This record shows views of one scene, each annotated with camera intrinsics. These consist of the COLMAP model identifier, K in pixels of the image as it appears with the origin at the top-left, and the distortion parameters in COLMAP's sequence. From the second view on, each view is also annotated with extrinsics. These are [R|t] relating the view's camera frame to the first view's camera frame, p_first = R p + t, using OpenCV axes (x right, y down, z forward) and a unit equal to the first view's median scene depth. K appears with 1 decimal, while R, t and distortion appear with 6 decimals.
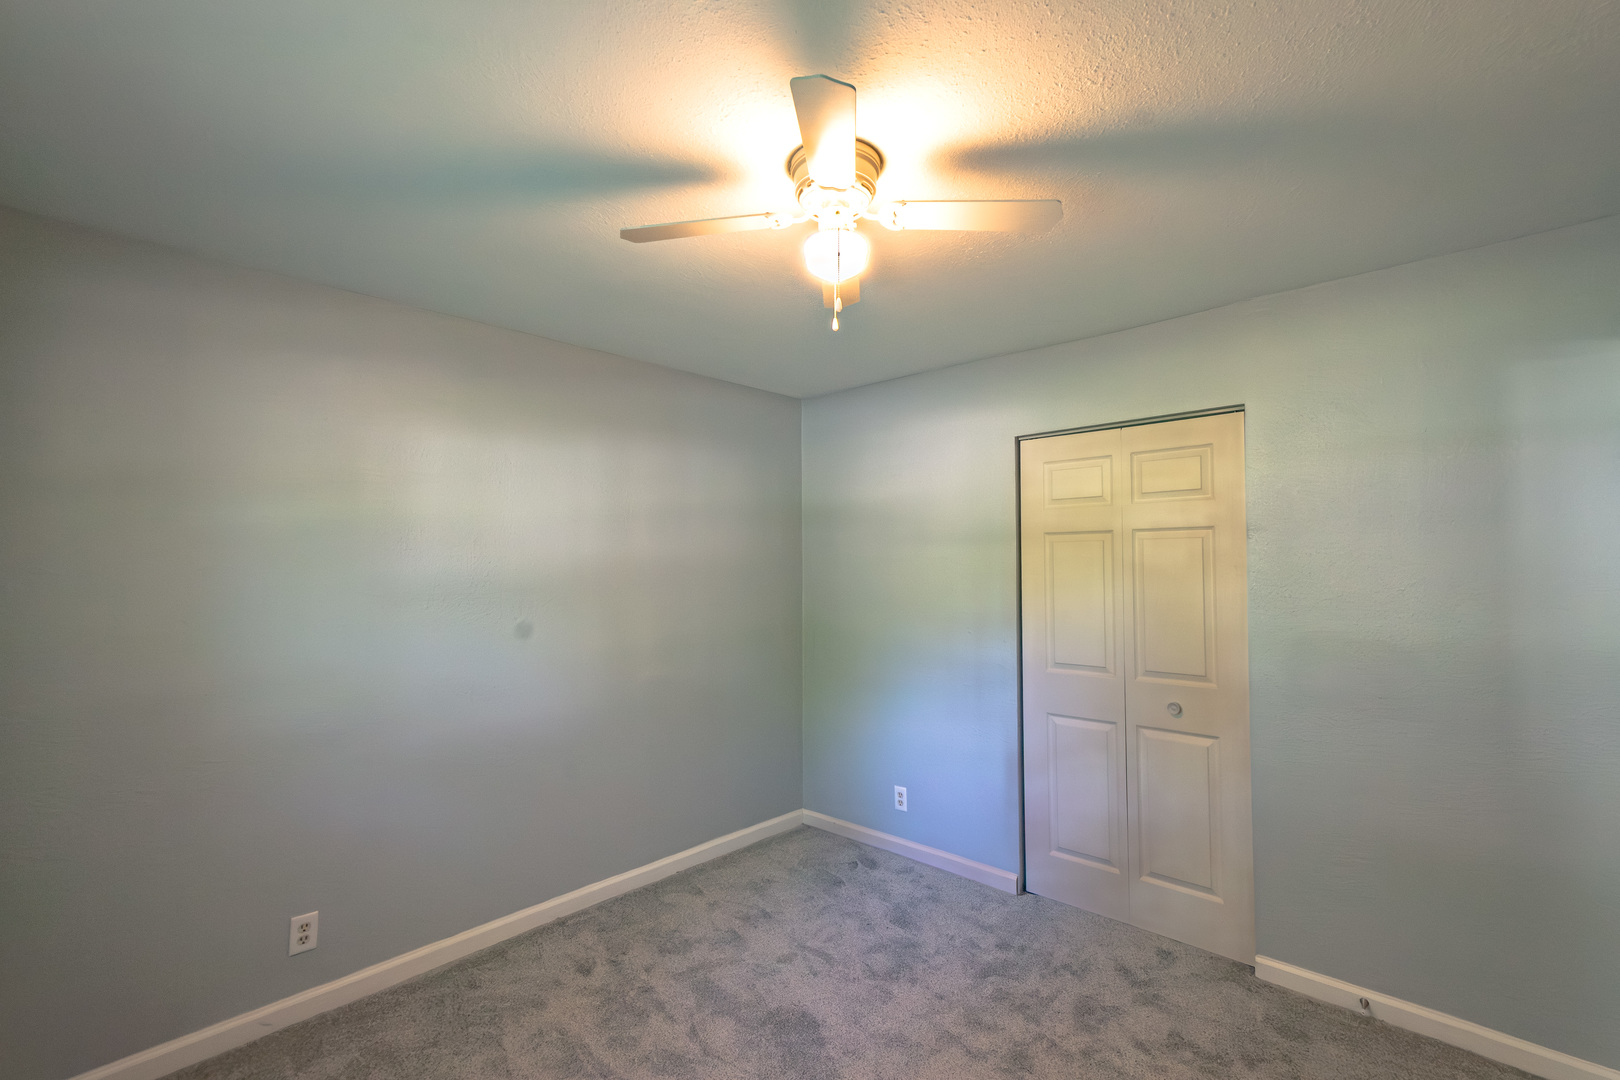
lens RADIAL K [[695.5, 0, 811.0], [0, 695.5, 548.2], [0, 0, 1]] dist [0.000363, 0.000091]
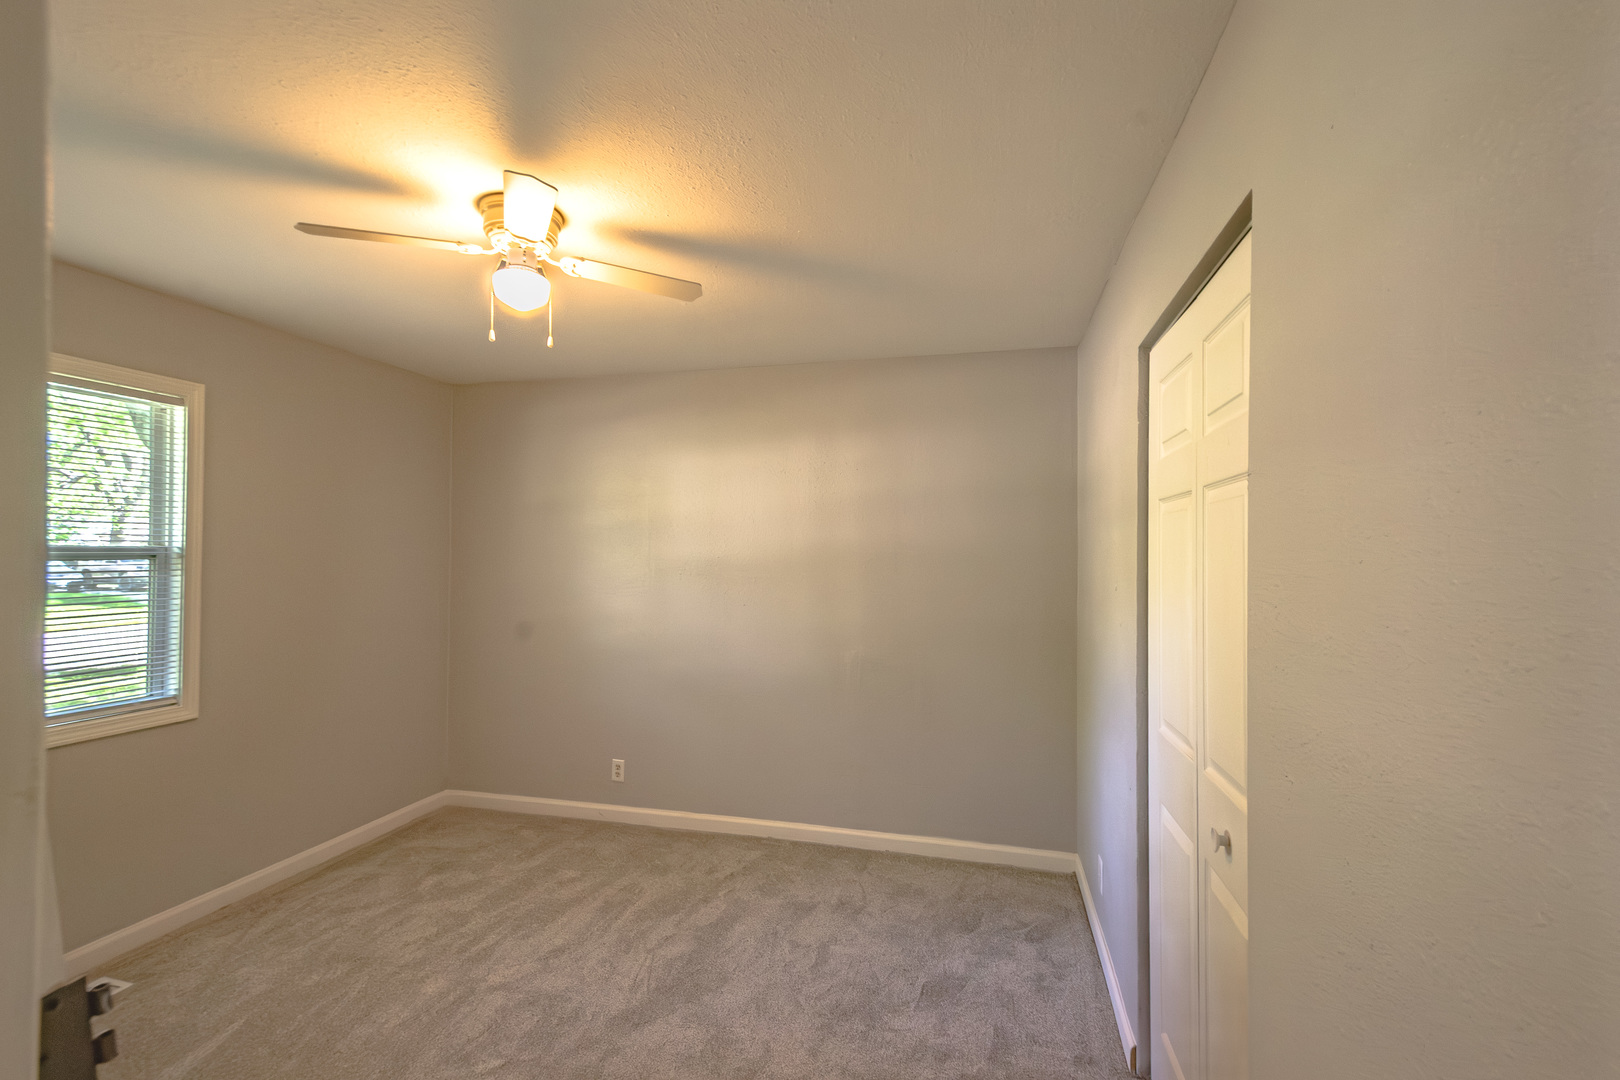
lens RADIAL K [[679.5, 0, 810.0], [0, 679.5, 540.0], [0, 0, 1]] dist [-0.000513, -0.000120]
pose [[0.496484, -0.015062, -0.867915, 0.773706], [0.011046, 0.999878, -0.011033, 0.020481], [0.867975, -0.004109, 0.496590, 0.499219]]
